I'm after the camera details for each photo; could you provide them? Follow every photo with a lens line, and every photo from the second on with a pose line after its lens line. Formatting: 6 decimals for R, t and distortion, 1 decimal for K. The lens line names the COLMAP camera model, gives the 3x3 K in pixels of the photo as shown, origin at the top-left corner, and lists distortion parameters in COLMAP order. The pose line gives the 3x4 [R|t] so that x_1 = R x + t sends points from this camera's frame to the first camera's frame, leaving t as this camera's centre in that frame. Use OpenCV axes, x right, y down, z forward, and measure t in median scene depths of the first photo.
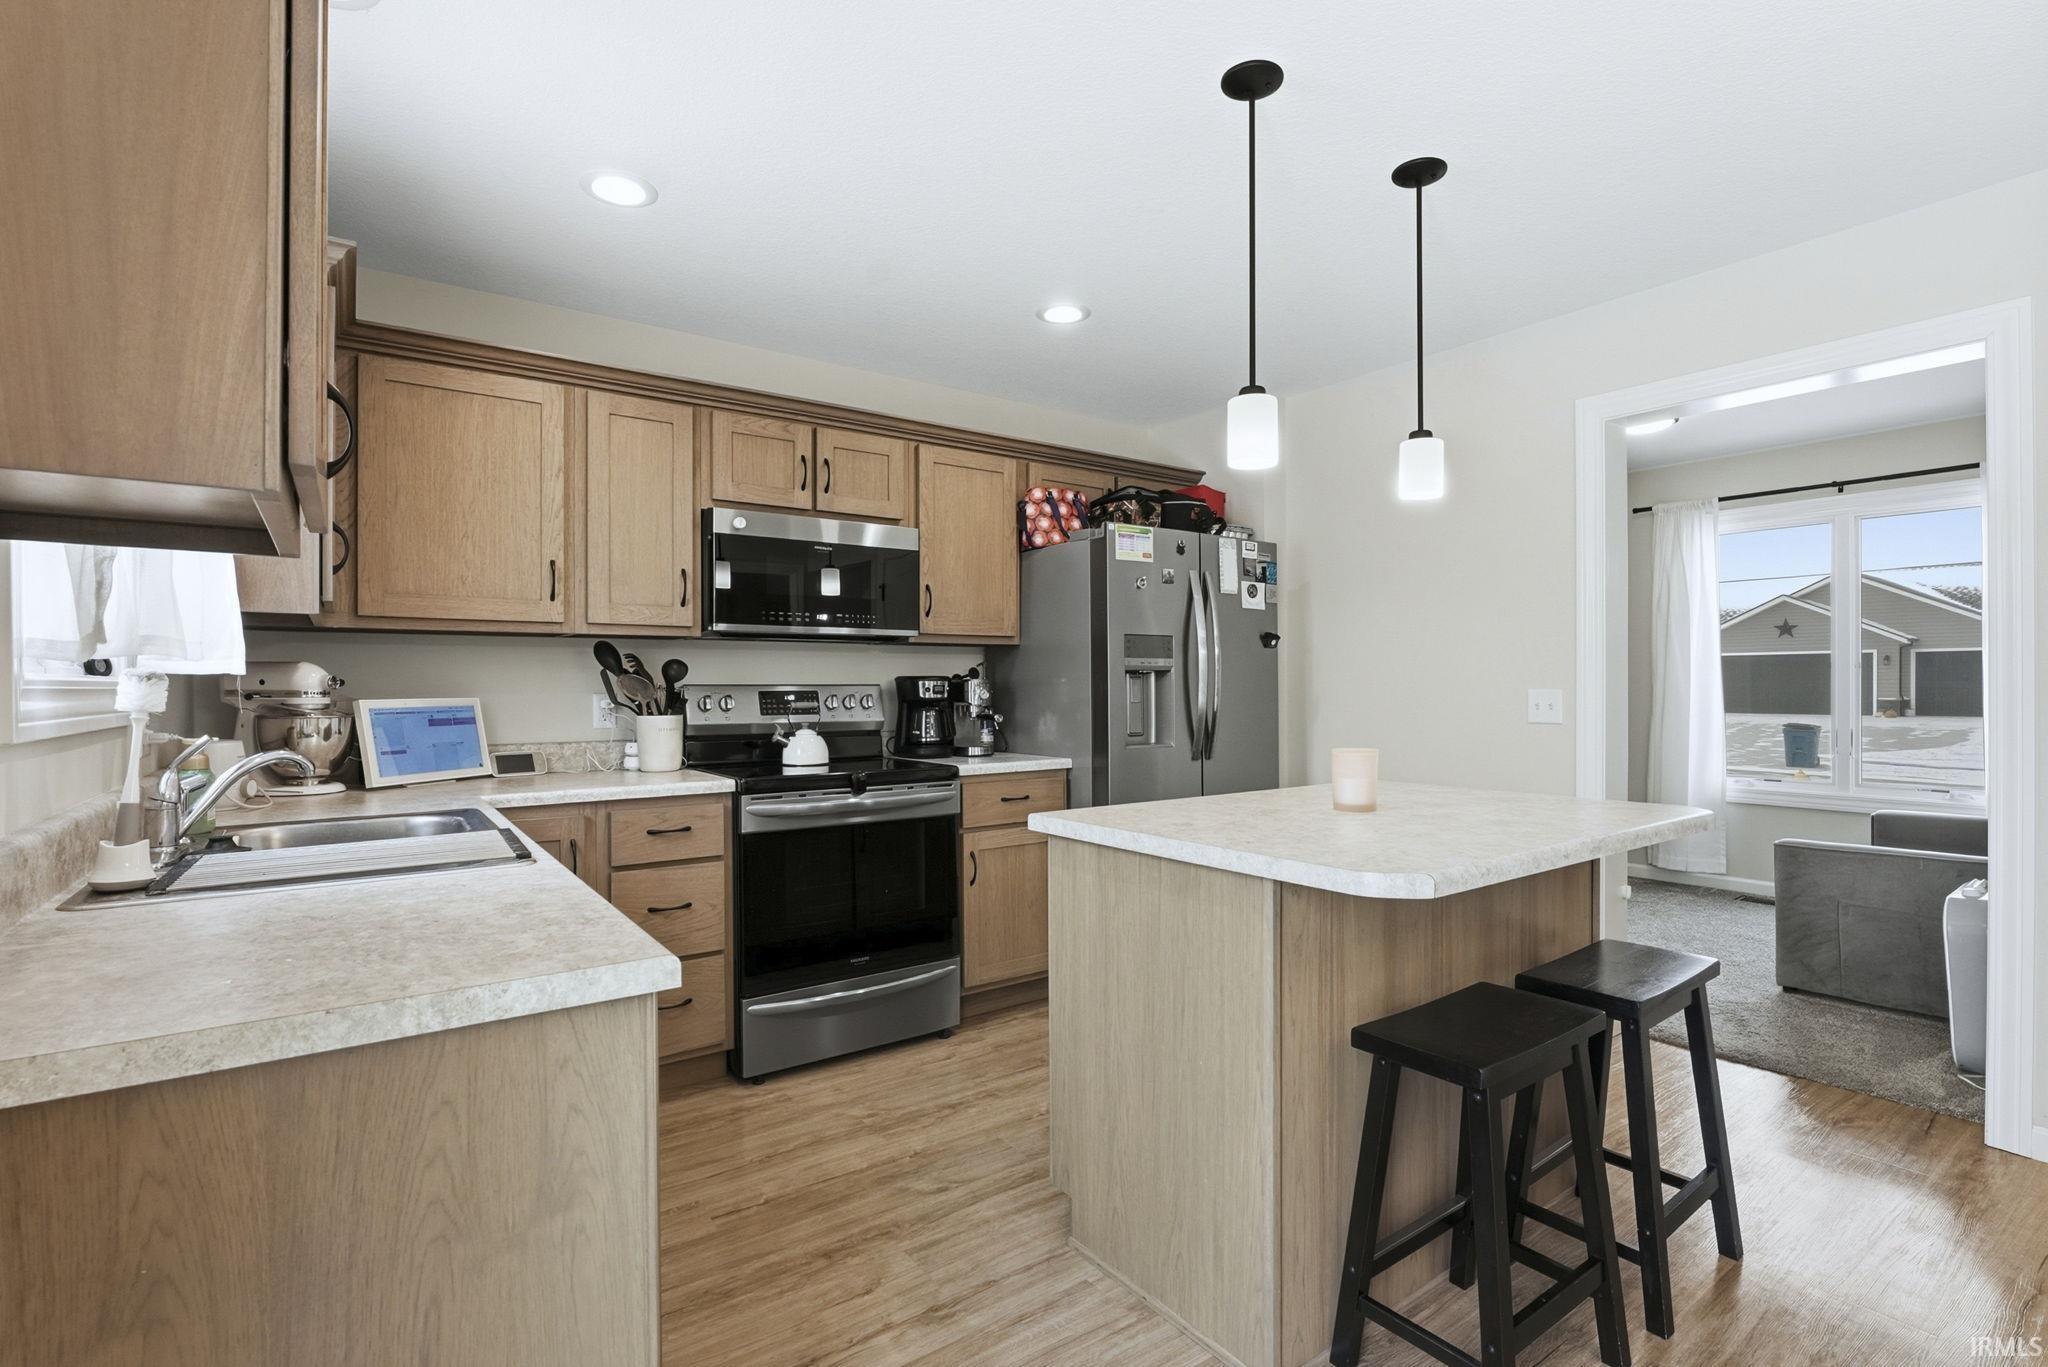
lens RADIAL K [[949.6, 0, 1028.5], [0, 949.6, 689.0], [0, 0, 1]] dist [-0.012298, -0.000387]
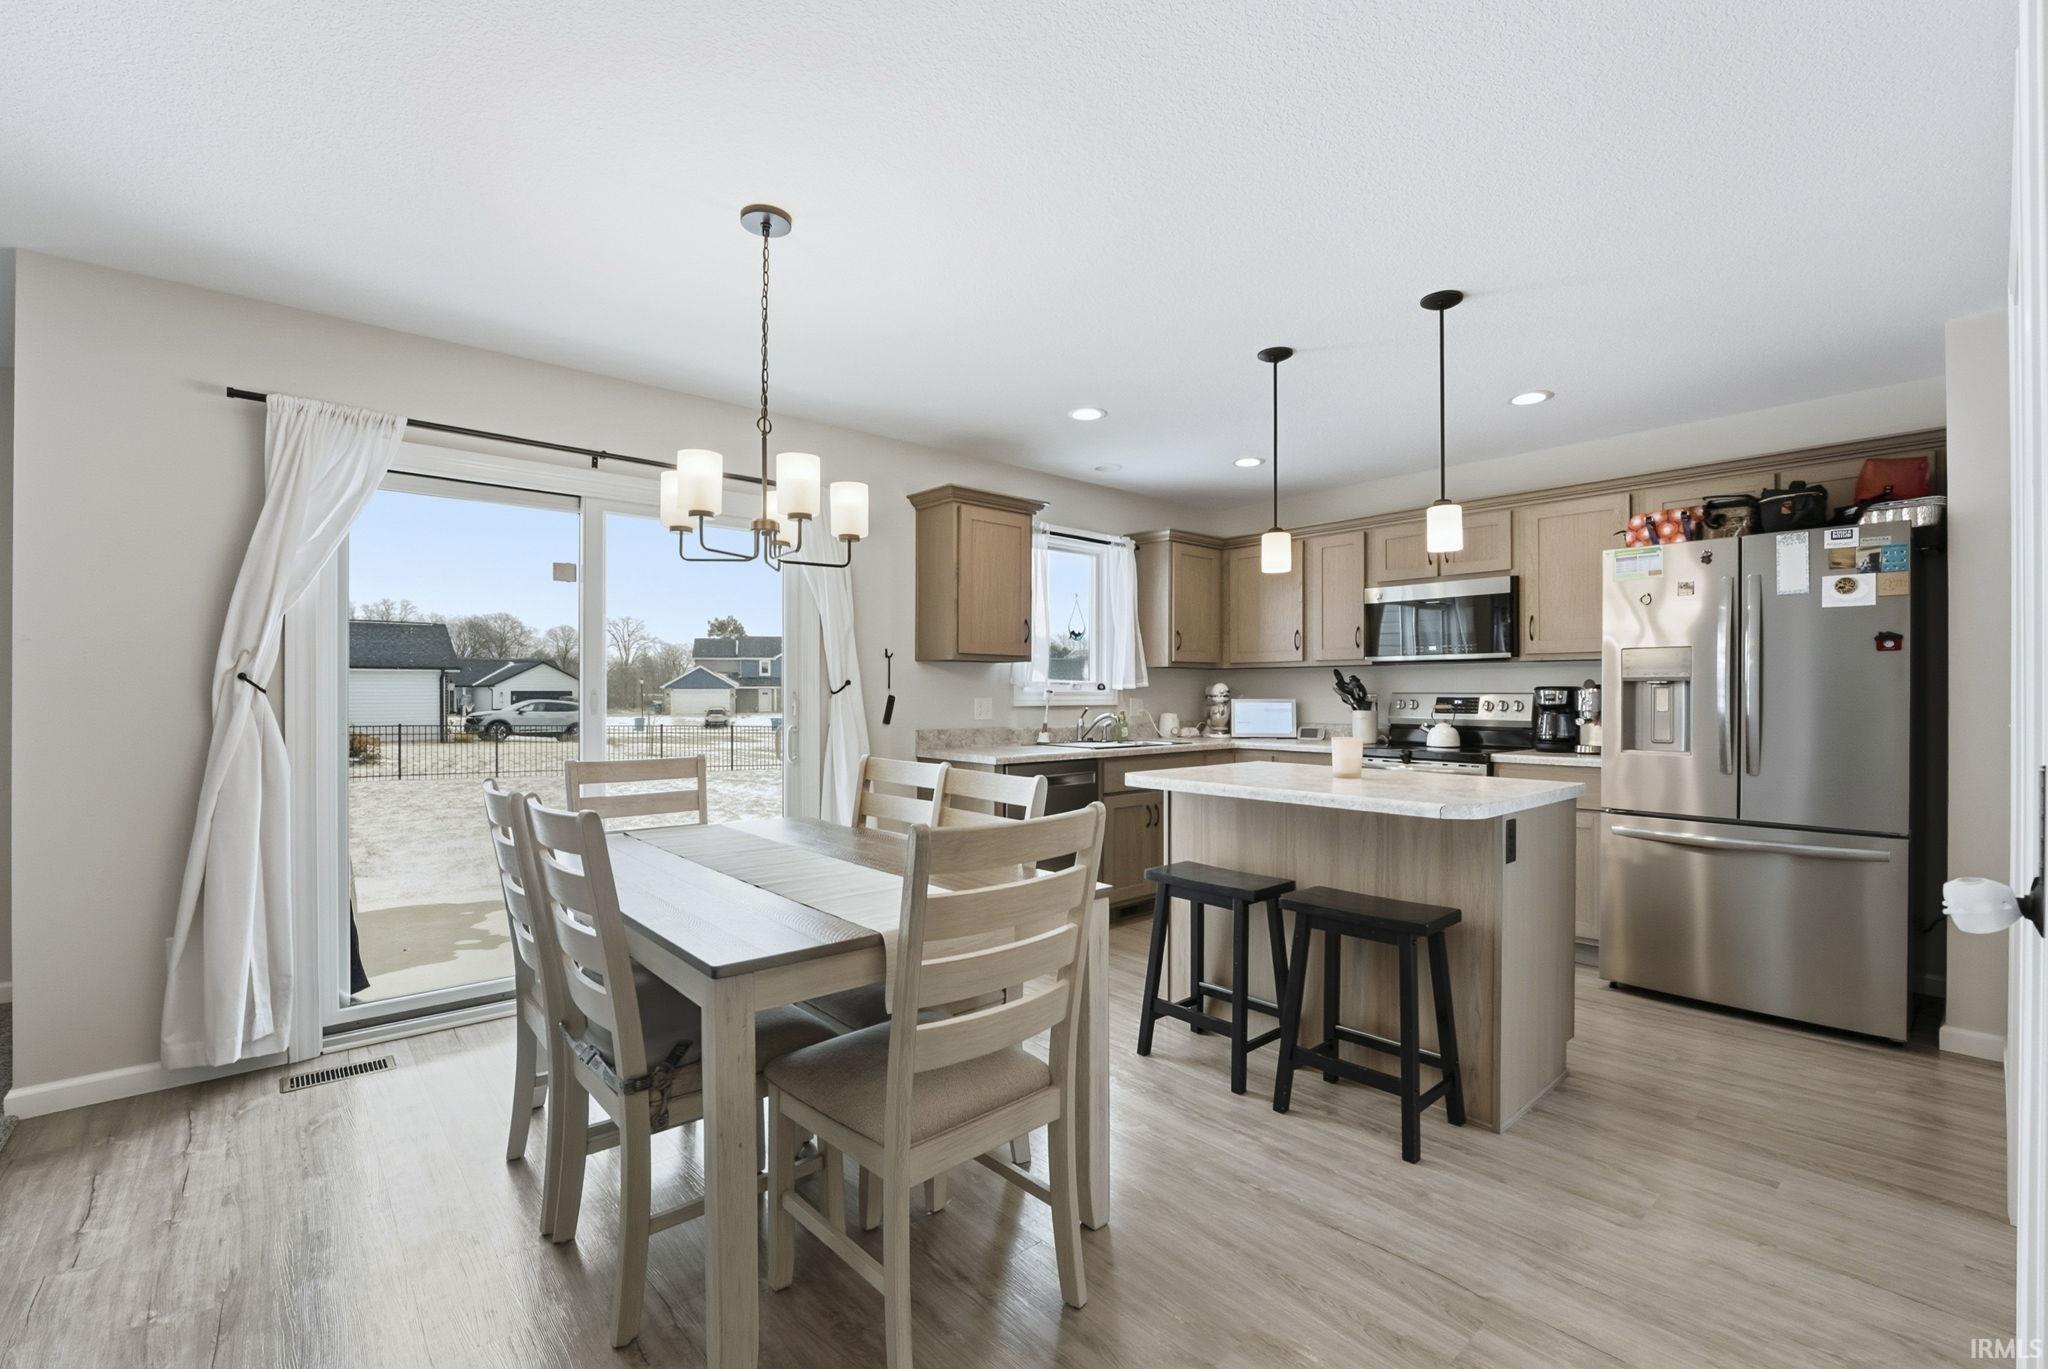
lens RADIAL K [[883.4, 0, 1029.9], [0, 883.4, 691.1], [0, 0, 1]] dist [-0.021369, 0.000417]
pose [[0.100661, 0.001839, -0.994919, 1.166297], [-0.005573, 0.999984, 0.001285, -0.006494], [0.994905, 0.005415, 0.100670, 0.237307]]
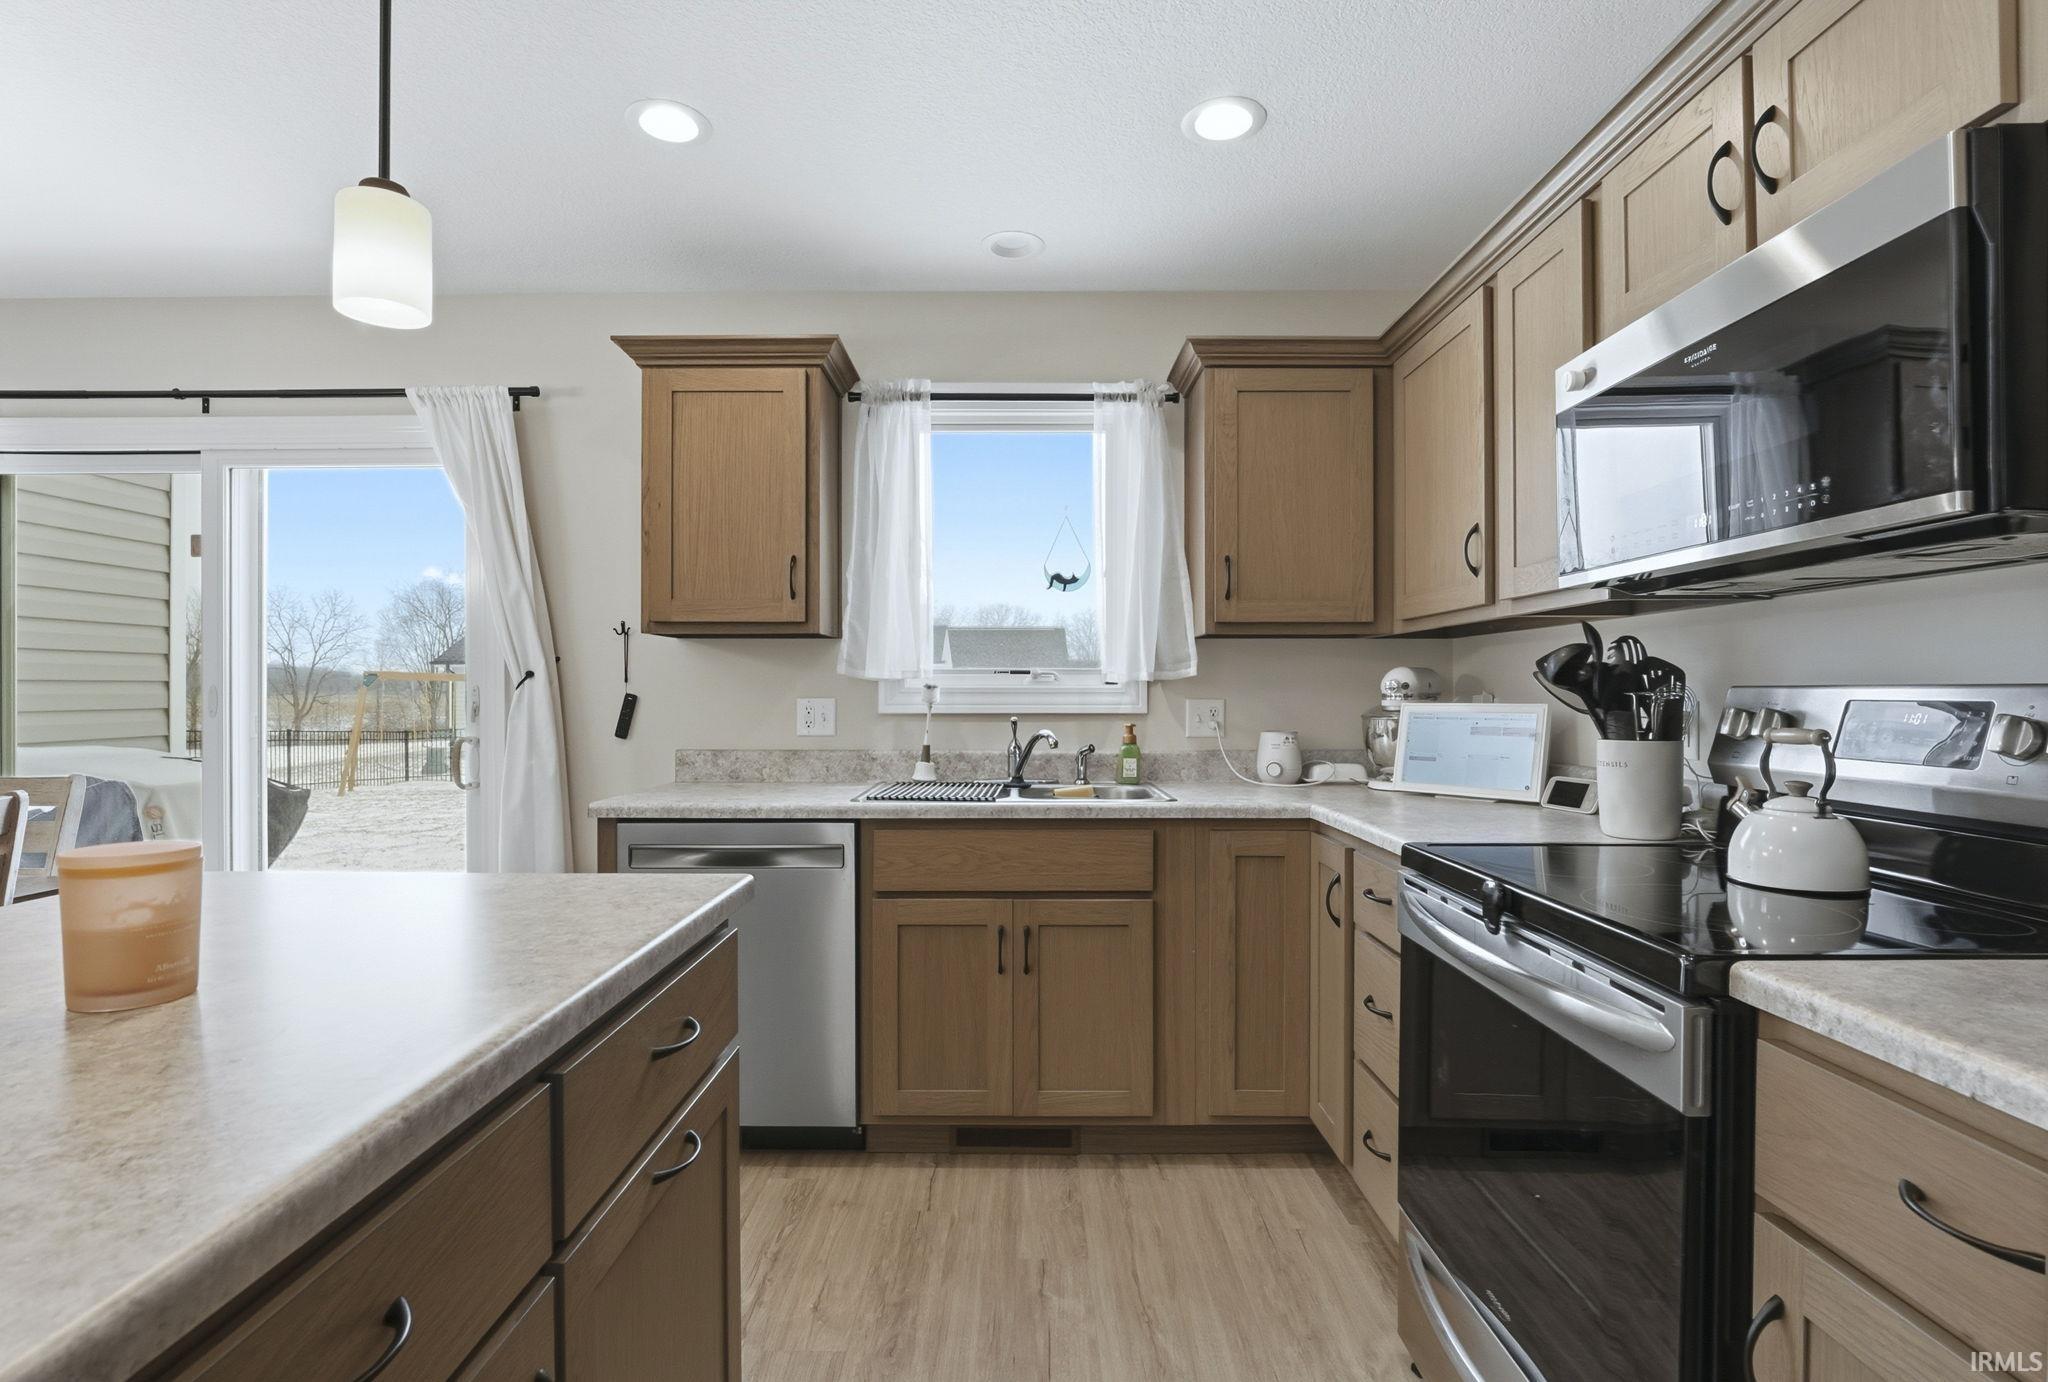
lens RADIAL K [[971.0, 0, 1024.0], [0, 971.0, 691.0], [0, 0, 1]] dist [-0.015937, 0.000036]
pose [[-0.583752, 0.002710, -0.811928, 0.310232], [-0.001284, 0.999990, 0.004261, -0.004111], [0.811931, 0.003530, -0.583742, 1.060605]]
